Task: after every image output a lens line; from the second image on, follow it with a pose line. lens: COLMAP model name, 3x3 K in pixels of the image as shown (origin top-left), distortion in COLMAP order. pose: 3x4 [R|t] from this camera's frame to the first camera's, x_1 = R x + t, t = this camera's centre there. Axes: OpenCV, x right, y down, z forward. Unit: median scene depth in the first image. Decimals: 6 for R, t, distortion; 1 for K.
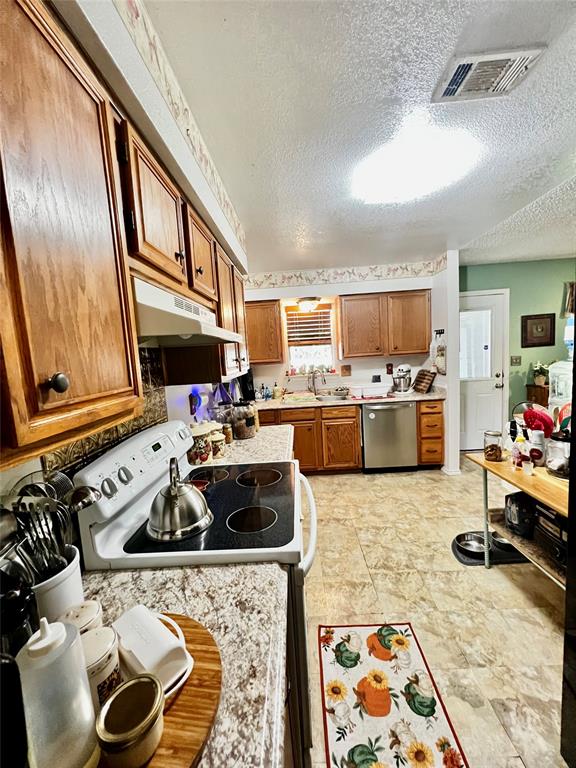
lens RADIAL K [[307.2, 0, 288.5], [0, 307.2, 381.5], [0, 0, 1]] dist [0.000883, 0.000055]
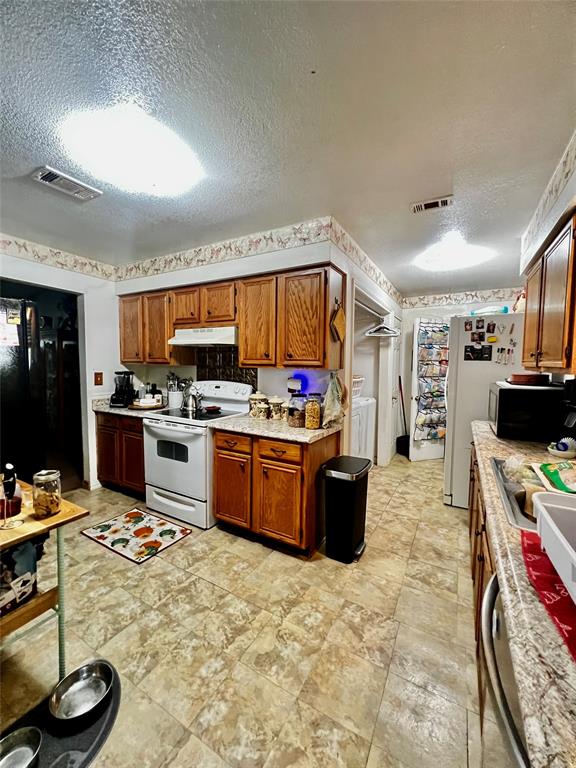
lens RADIAL K [[309.0, 0, 287.0], [0, 309.0, 386.0], [0, 0, 1]] dist [0.000913, 0.000099]
pose [[-0.470720, 0.125708, -0.873281, 1.149235], [-0.061505, 0.982714, 0.174613, -0.210889], [0.880136, 0.135905, -0.454852, 2.049459]]
